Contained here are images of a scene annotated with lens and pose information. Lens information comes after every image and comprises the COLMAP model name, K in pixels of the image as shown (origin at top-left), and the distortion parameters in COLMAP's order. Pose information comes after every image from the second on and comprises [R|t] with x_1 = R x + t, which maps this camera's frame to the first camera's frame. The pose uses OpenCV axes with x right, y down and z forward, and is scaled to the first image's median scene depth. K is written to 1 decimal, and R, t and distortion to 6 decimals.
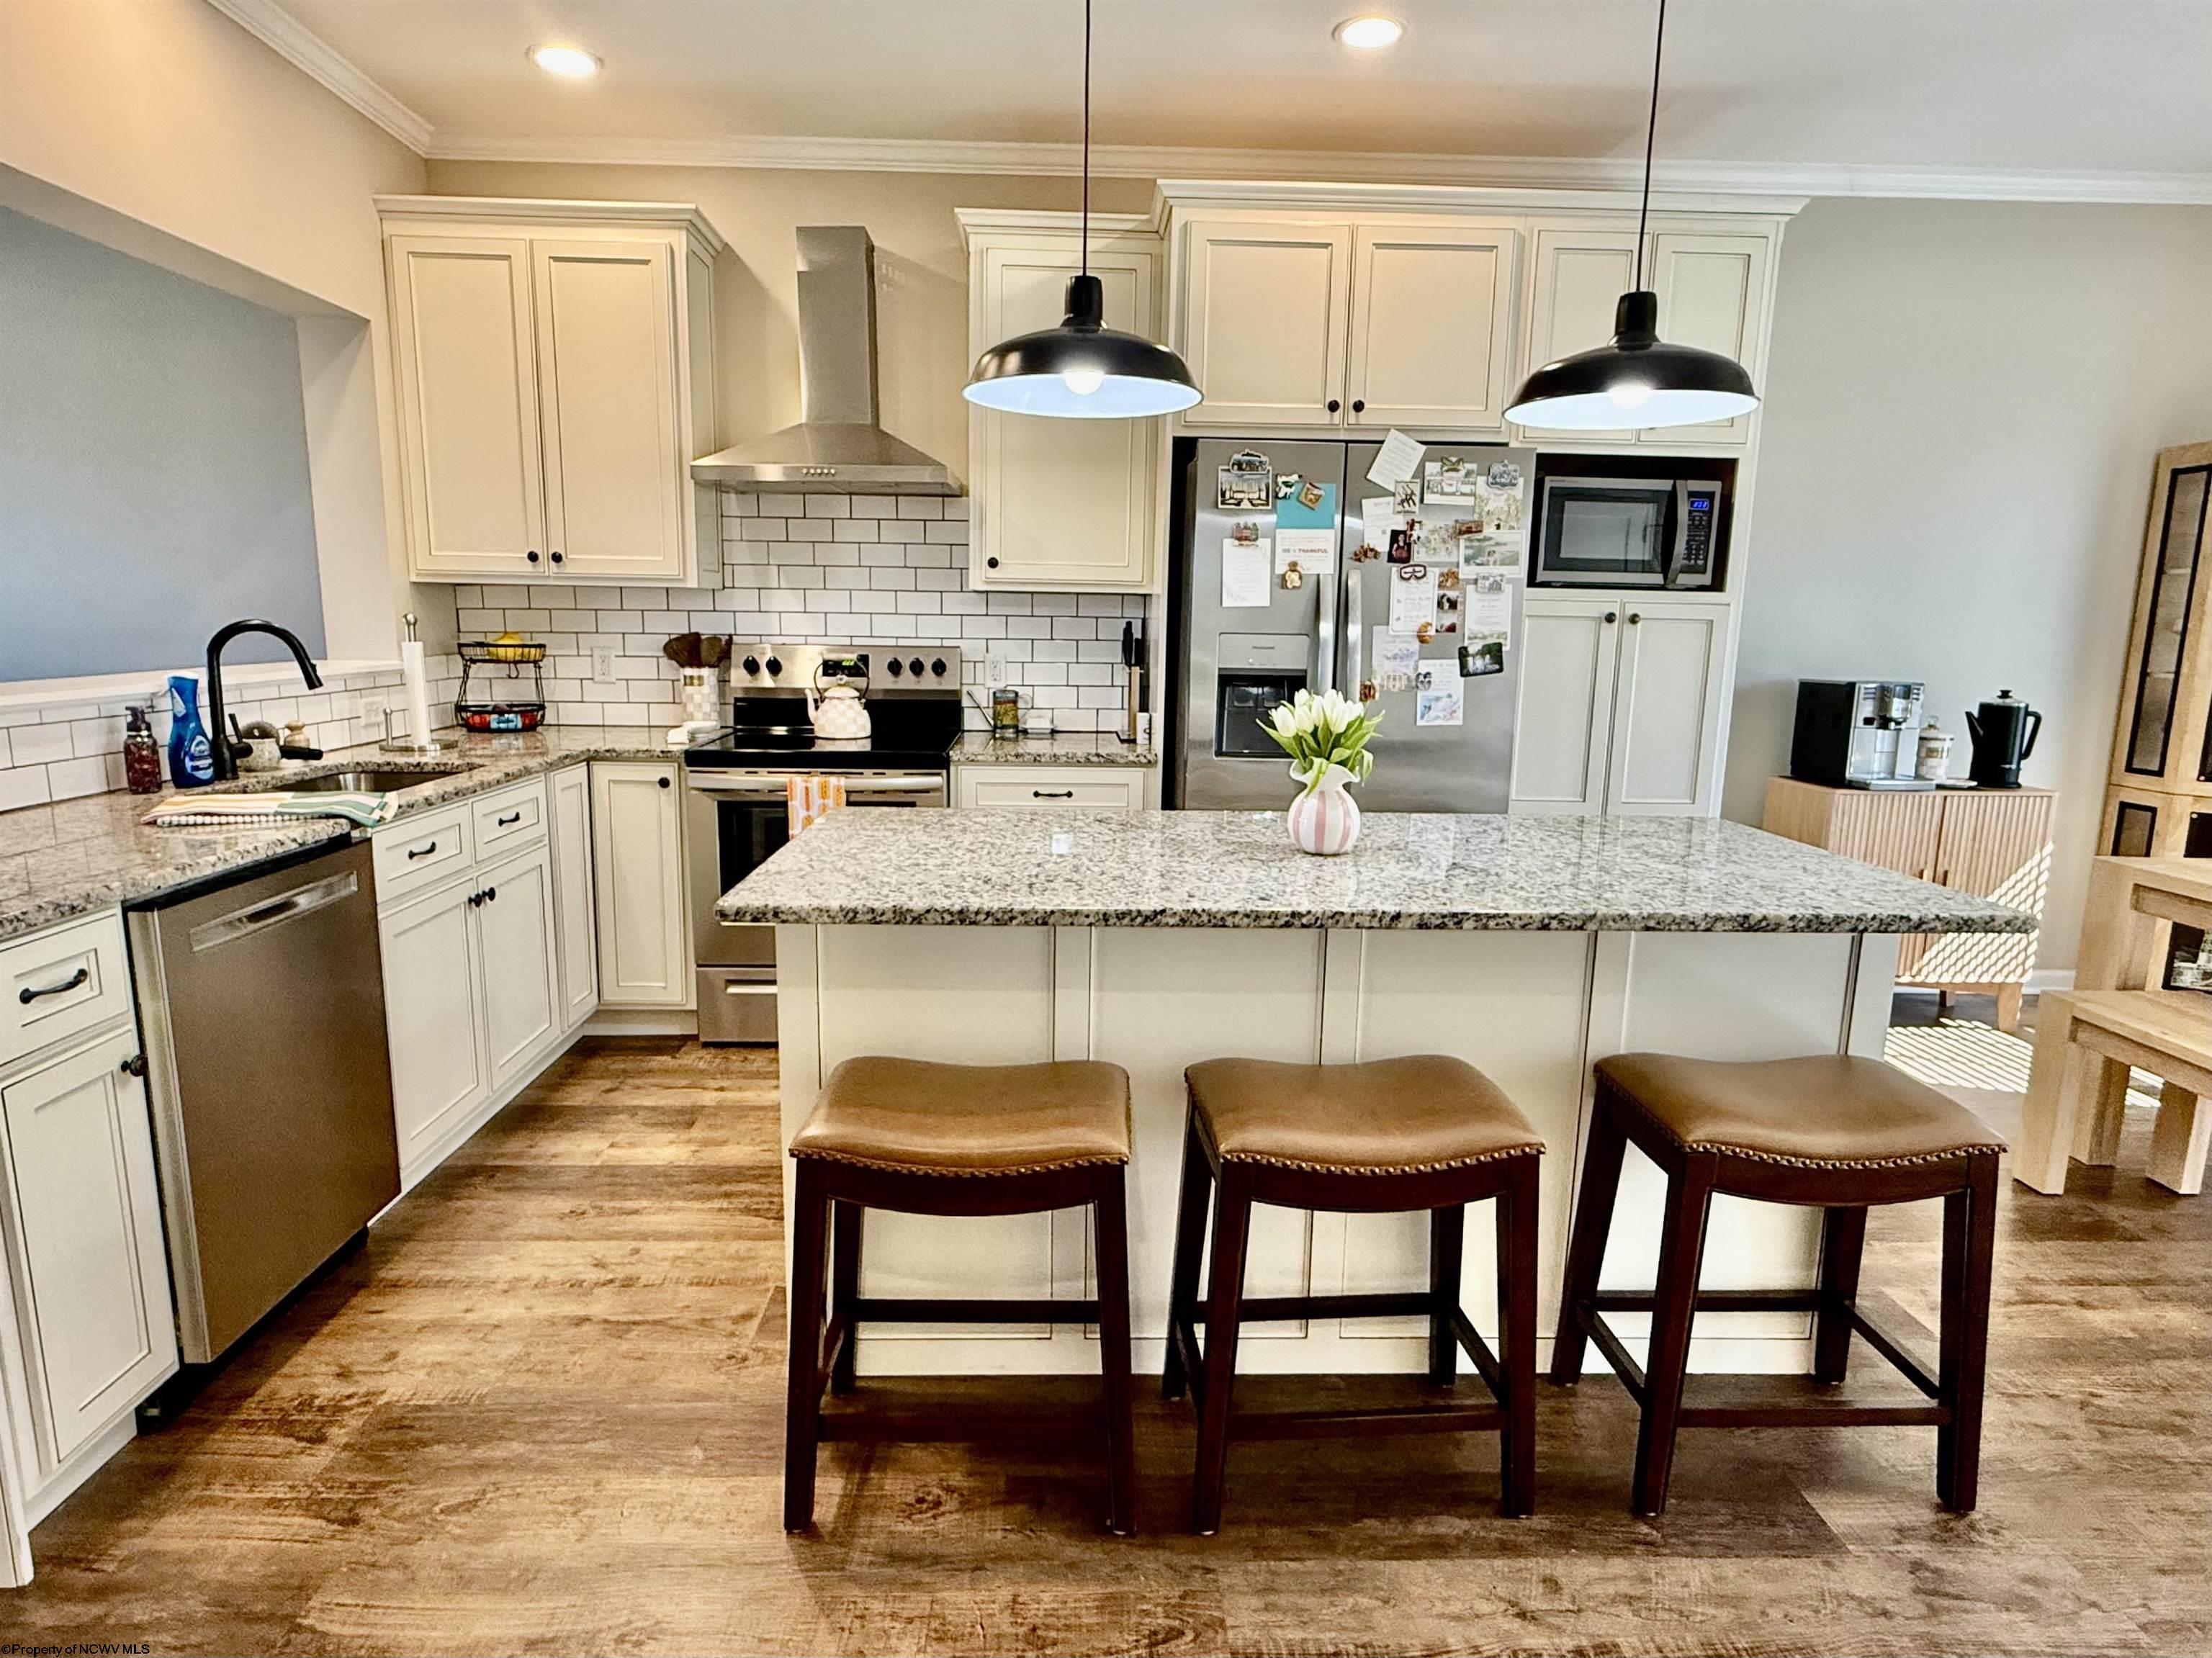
lens RADIAL K [[1246.3, 0, 1093.1], [0, 1246.3, 839.2], [0, 0, 1]] dist [0.000648, 0.000446]
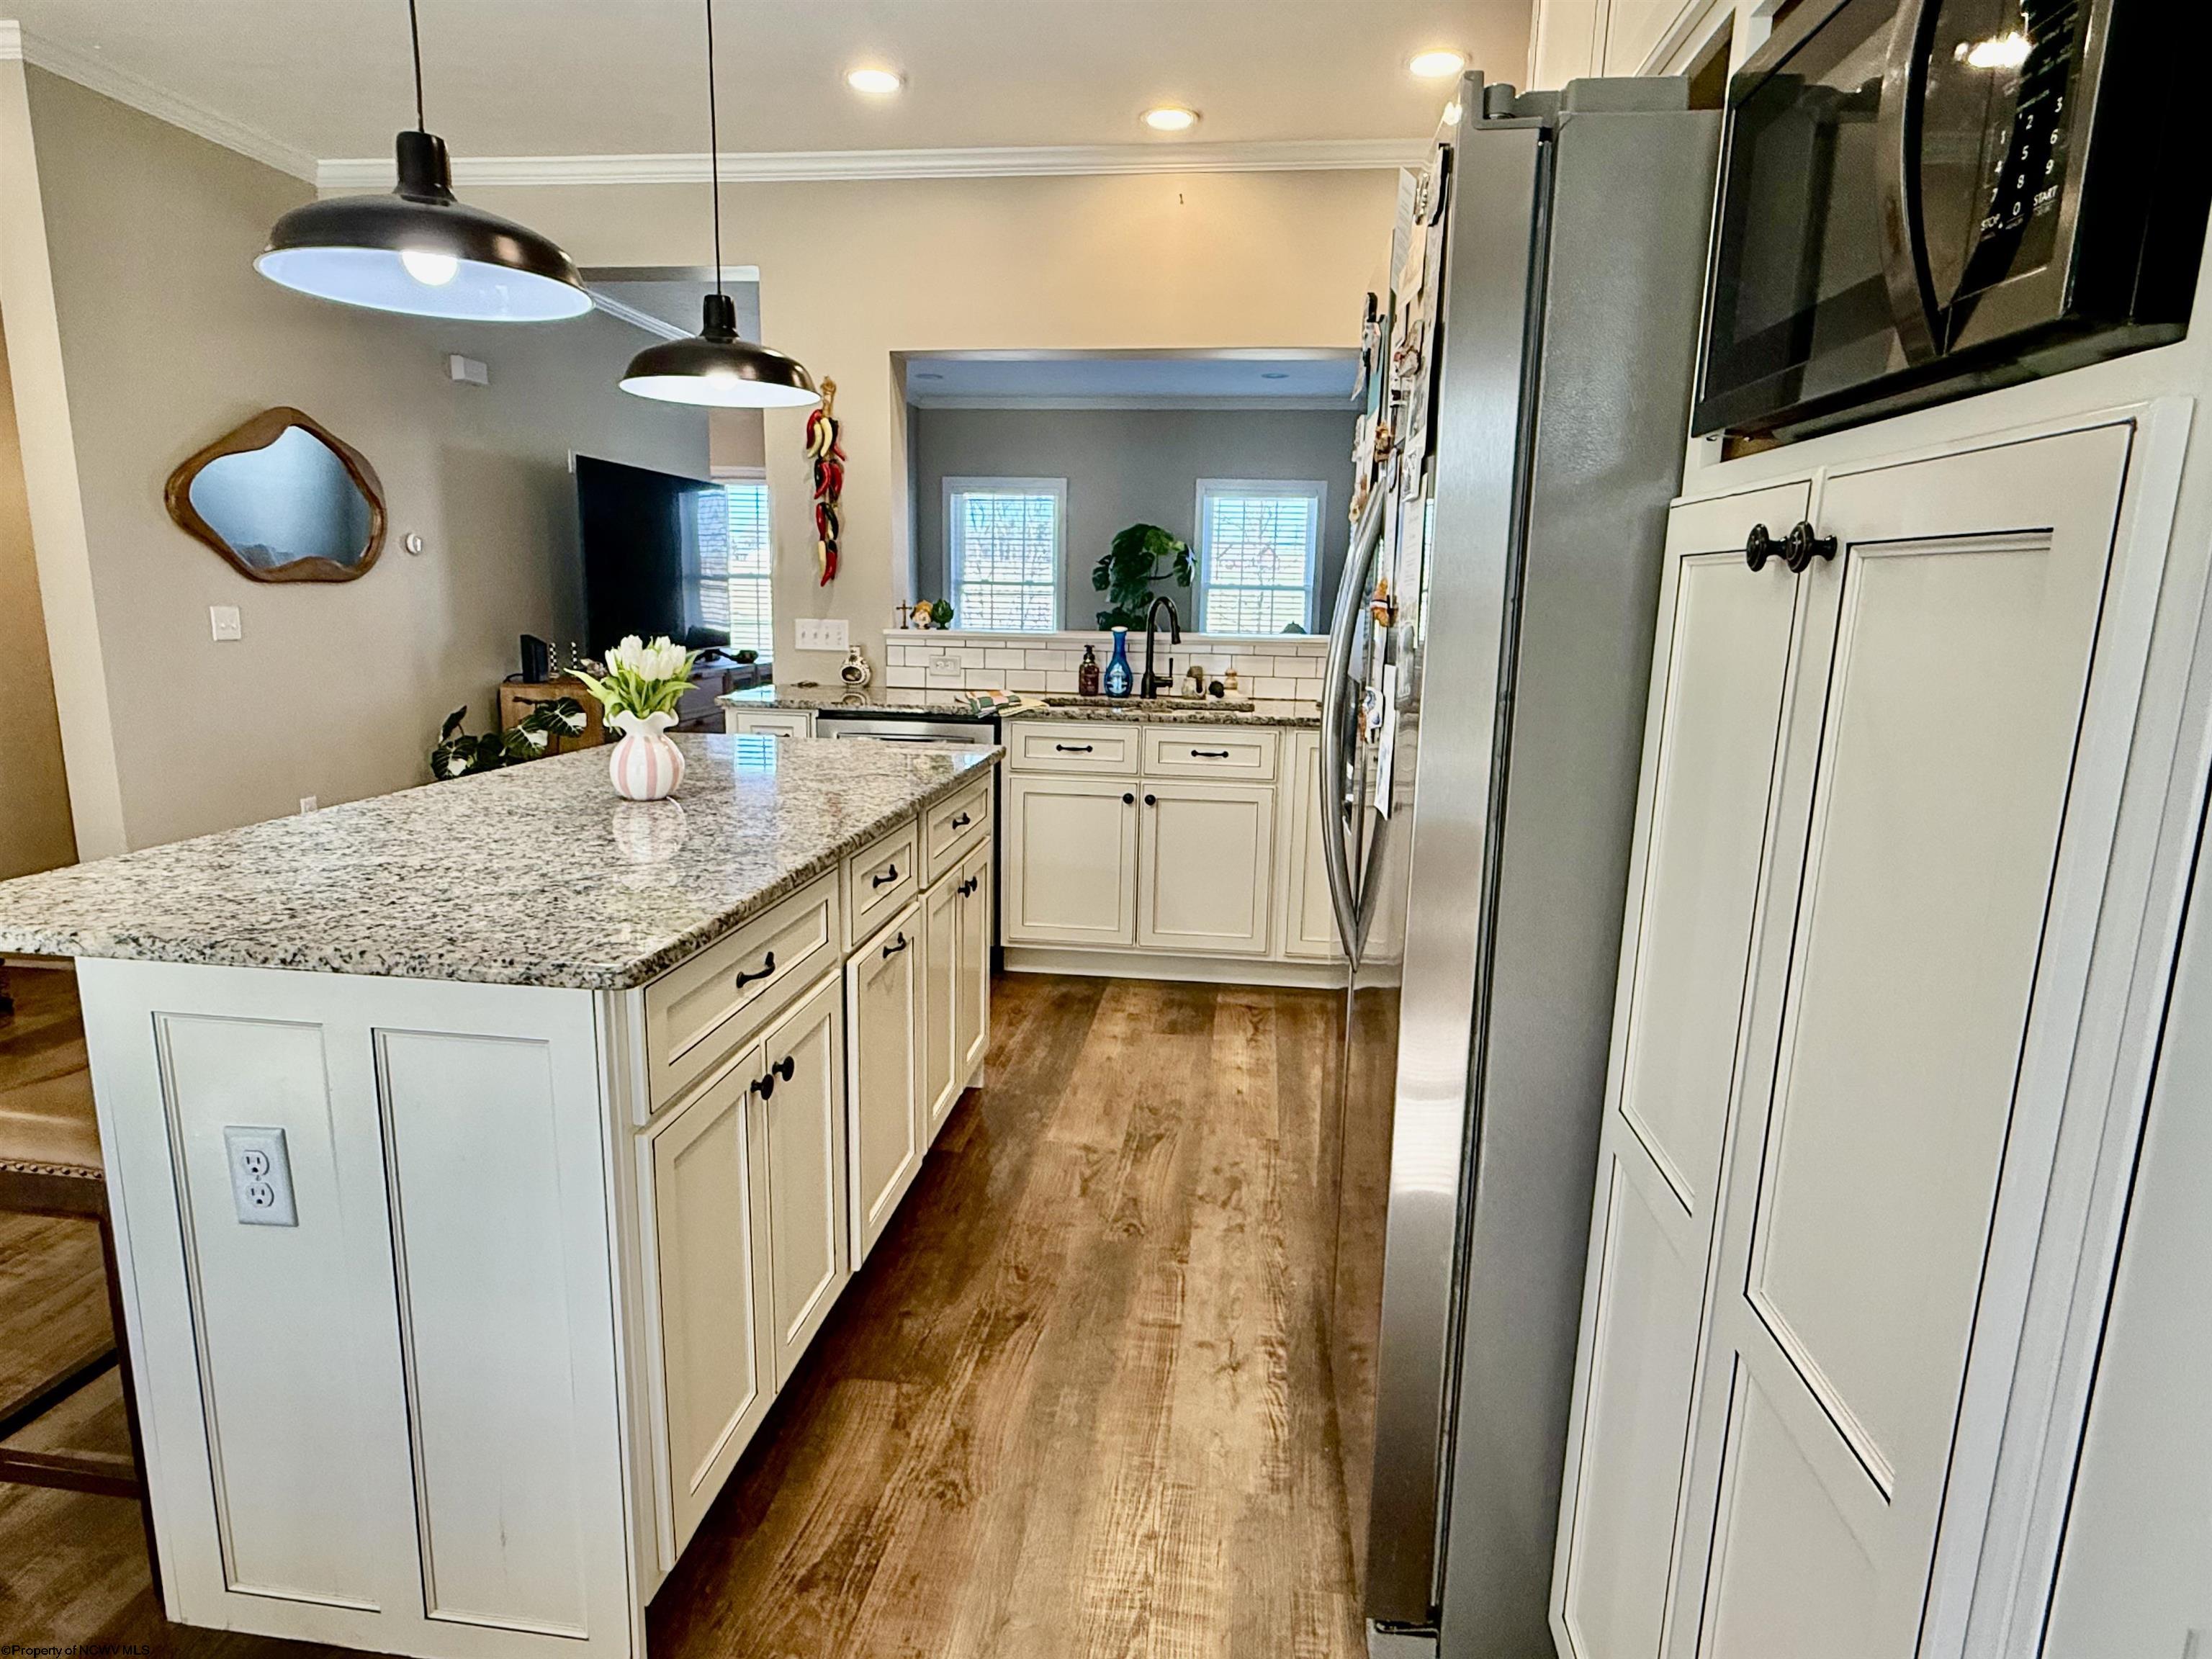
lens RADIAL K [[1248.9, 0, 1093.1], [0, 1248.9, 834.7], [0, 0, 1]] dist [0.000141, 0.001527]
pose [[-0.161901, 0.170550, -0.971957, 0.737836], [-0.196146, 0.959737, 0.201078, -0.156015], [0.967117, 0.223201, -0.121930, 0.978090]]
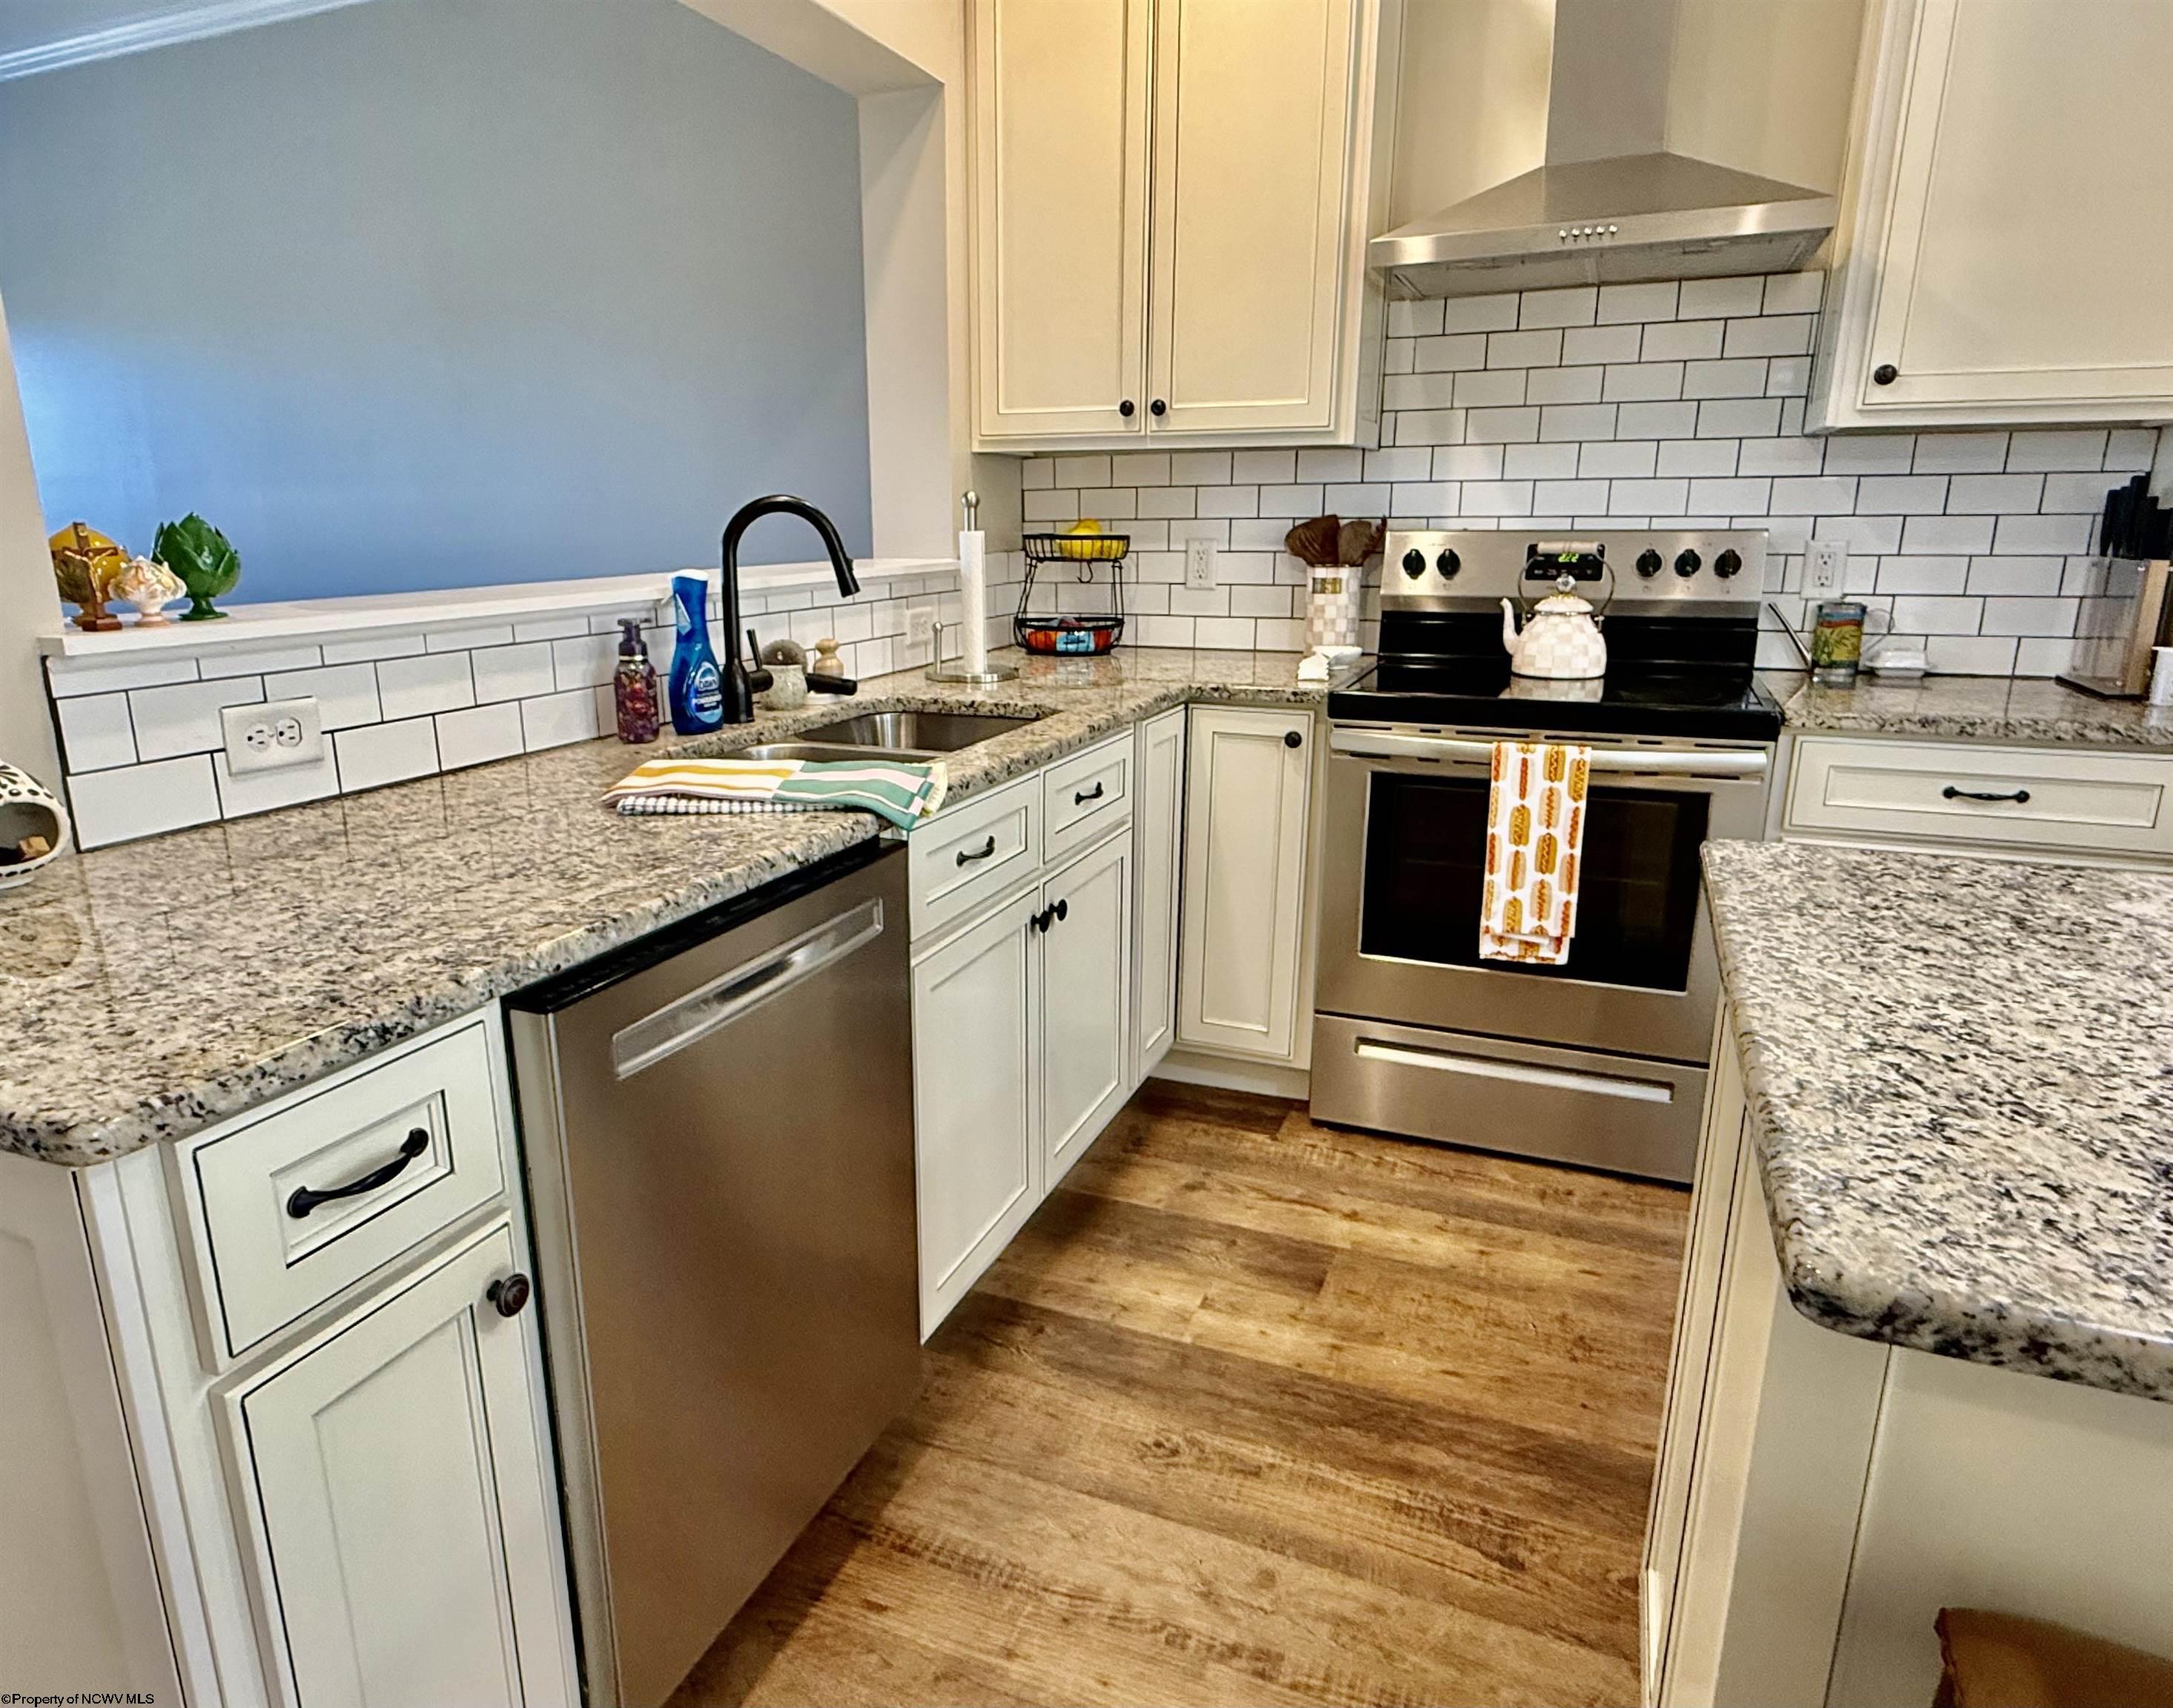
lens RADIAL K [[1316.8, 0, 1019.9], [0, 1316.8, 859.0], [0, 0, 1]] dist [-0.001256, 0.000224]
pose [[0.901466, 0.088661, -0.423673, -0.183574], [-0.056494, 0.994525, 0.087916, -0.037997], [0.429147, -0.055318, 0.901539, 0.317511]]
